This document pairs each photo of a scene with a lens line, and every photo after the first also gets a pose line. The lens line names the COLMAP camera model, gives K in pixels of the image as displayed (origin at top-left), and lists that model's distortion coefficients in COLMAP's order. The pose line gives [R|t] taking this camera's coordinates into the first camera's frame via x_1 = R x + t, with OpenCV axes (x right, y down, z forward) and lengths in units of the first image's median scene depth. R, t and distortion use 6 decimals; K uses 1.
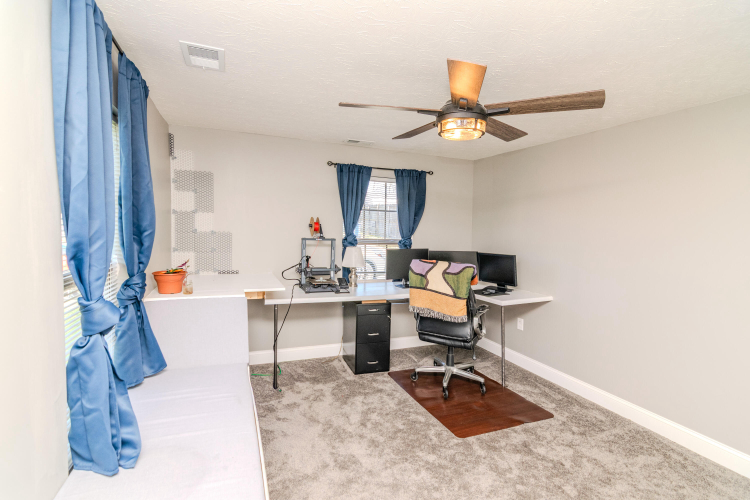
lens RADIAL K [[351.5, 0, 375.0], [0, 351.5, 250.0], [0, 0, 1]] dist [-0.000053, -0.000216]
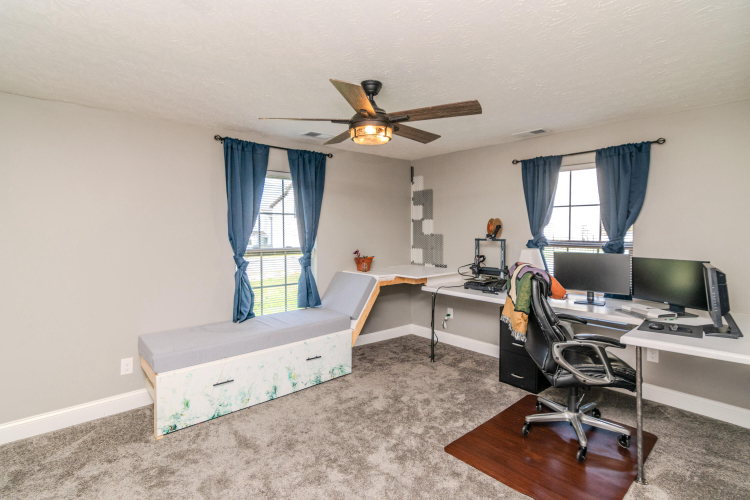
lens RADIAL K [[372.2, 0, 379.1], [0, 372.2, 252.0], [0, 0, 1]] dist [-0.005431, -0.001667]
pose [[0.357103, 0.029668, -0.933594, 0.762725], [-0.043722, 0.998931, 0.015020, 0.002998], [0.933041, 0.035455, 0.358019, 0.314830]]
